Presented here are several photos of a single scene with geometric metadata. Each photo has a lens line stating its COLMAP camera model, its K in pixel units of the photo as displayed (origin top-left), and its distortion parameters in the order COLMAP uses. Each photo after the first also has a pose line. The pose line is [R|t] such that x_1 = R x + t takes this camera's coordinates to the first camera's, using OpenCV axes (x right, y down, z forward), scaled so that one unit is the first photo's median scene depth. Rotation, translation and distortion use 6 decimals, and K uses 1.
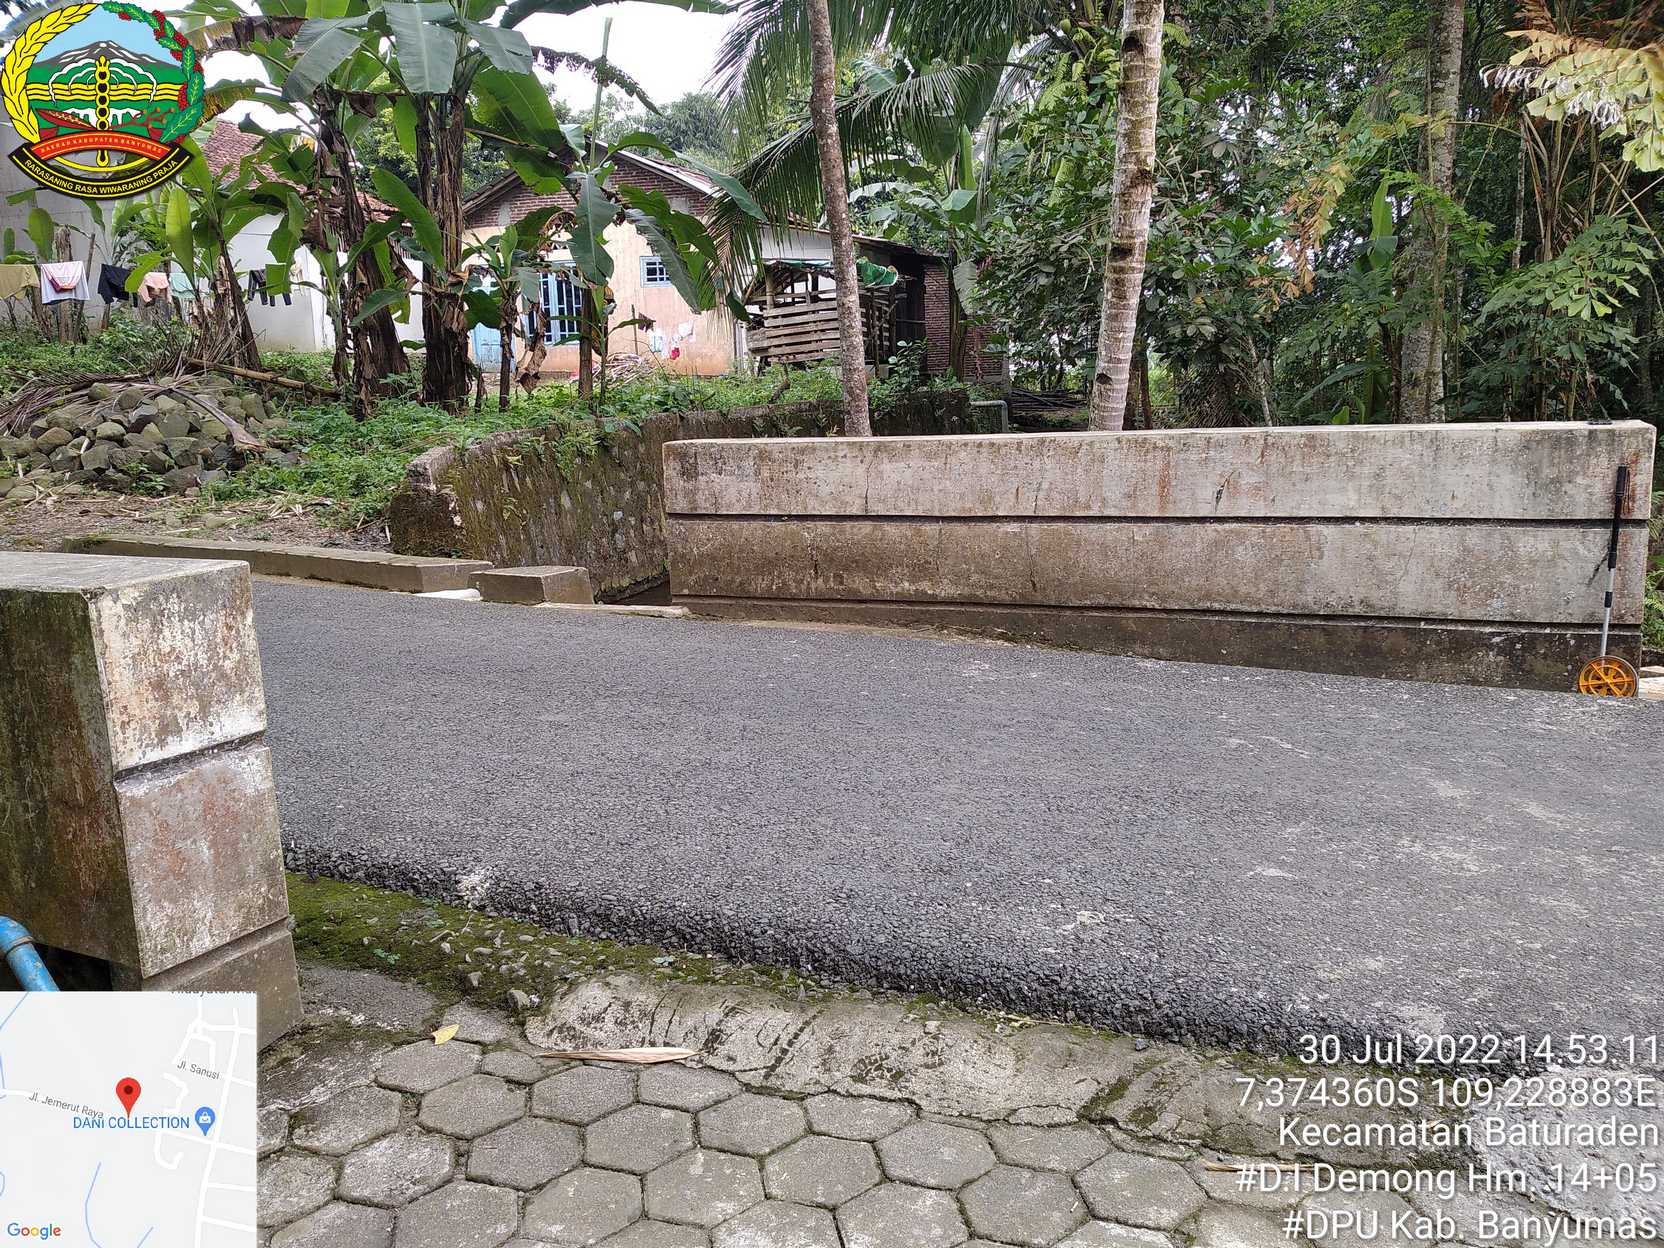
lens RADIAL K [[1390.0, 0, 844.7], [0, 1390.0, 630.2], [0, 0, 1]] dist [0.012649, -0.055633]
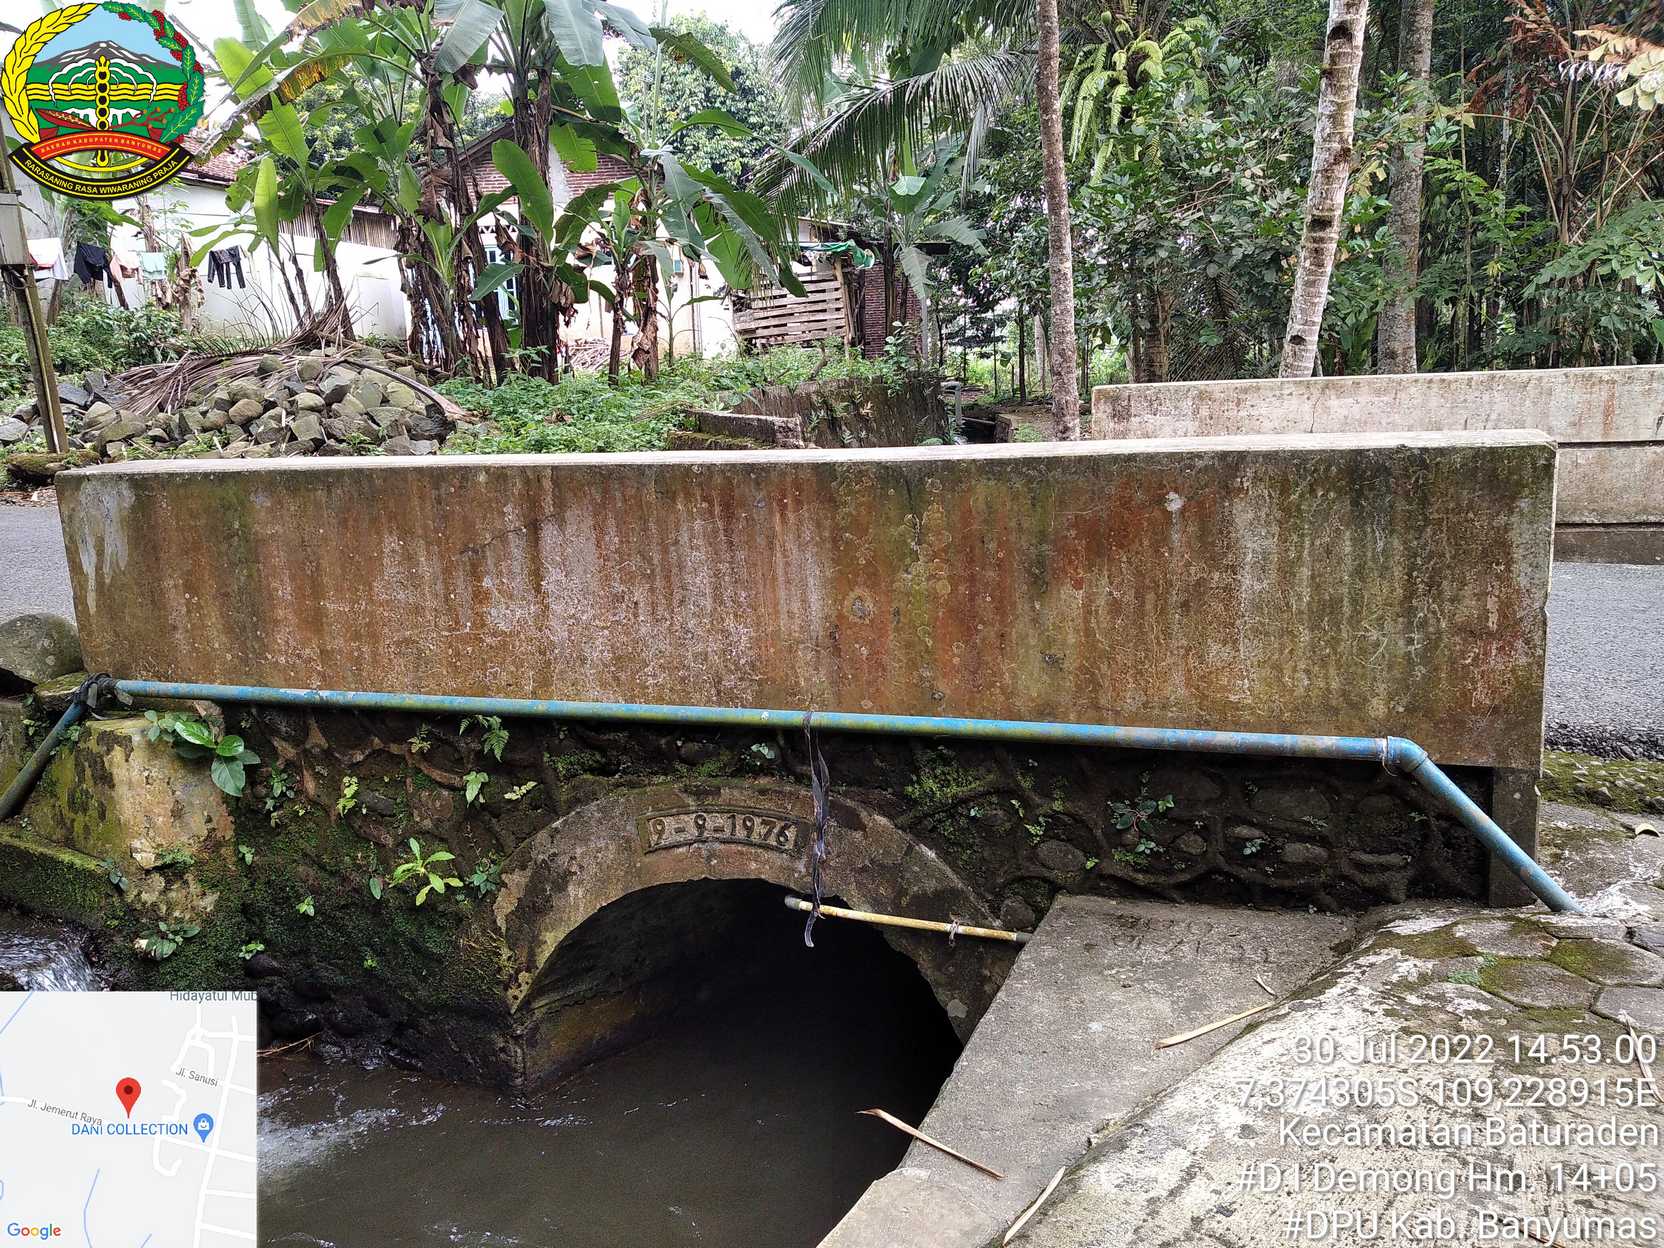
lens RADIAL K [[1390.0, 0, 822.6], [0, 1390.0, 627.3], [0, 0, 1]] dist [0.012649, -0.055633]
pose [[0.992770, -0.026658, 0.117038, -0.322825], [0.026413, 0.999644, 0.003641, 0.029301], [-0.117094, -0.000523, 0.993121, -0.033279]]
